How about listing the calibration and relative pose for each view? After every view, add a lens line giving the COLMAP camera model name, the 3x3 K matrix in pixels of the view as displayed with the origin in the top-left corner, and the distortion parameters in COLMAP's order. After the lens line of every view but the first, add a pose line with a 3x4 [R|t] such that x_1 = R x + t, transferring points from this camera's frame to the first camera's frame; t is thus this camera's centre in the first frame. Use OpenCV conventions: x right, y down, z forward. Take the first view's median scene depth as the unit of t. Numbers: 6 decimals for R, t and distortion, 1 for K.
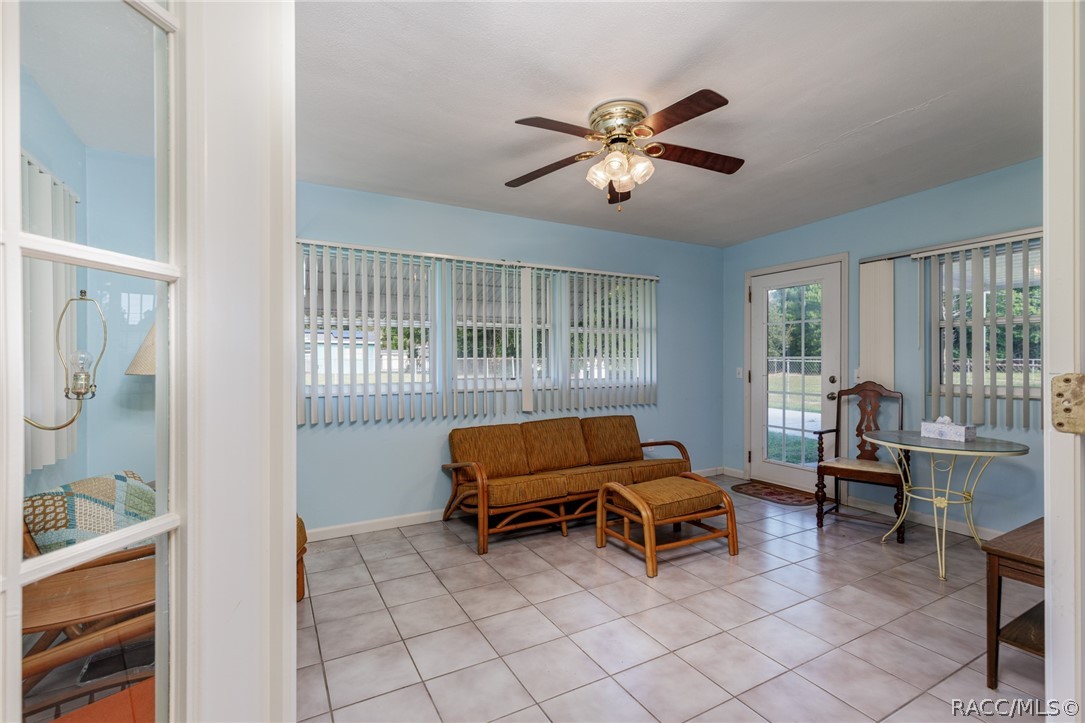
lens RADIAL K [[498.1, 0, 543.4], [0, 498.1, 362.9], [0, 0, 1]] dist [0.010279, -0.000936]
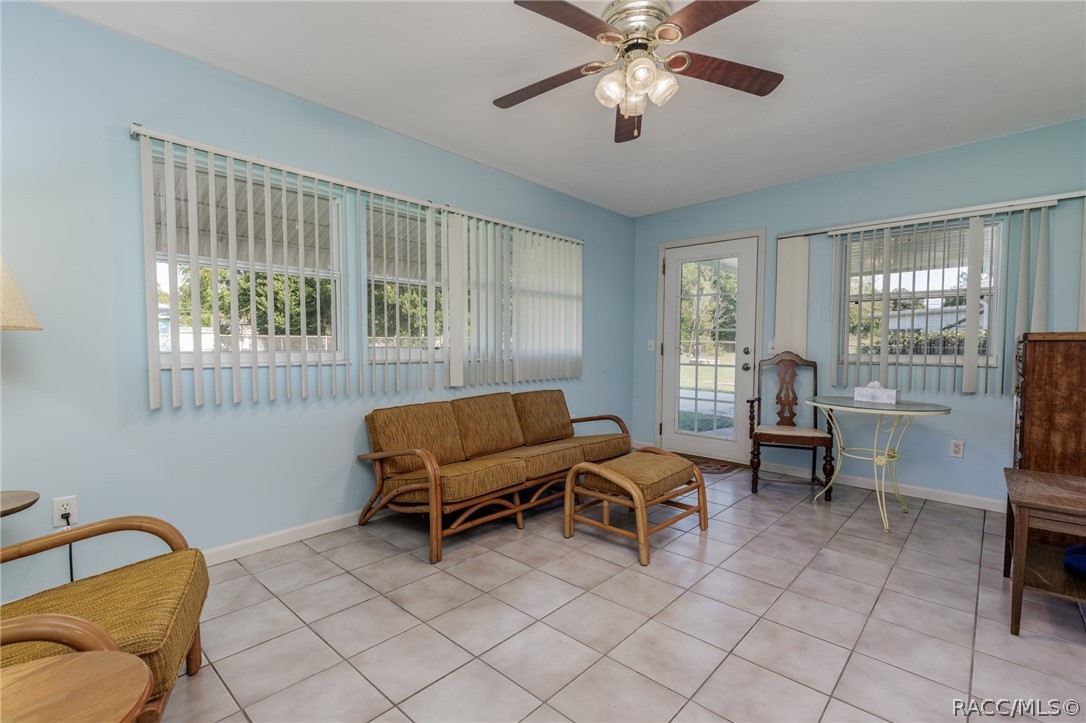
lens RADIAL K [[498.6, 0, 541.0], [0, 498.6, 367.5], [0, 0, 1]] dist [0.010279, -0.000936]
pose [[0.950194, -0.006137, 0.311598, -0.193695], [-0.007711, 0.999037, 0.043190, 0.033234], [-0.311563, -0.043441, 0.949232, 0.188352]]
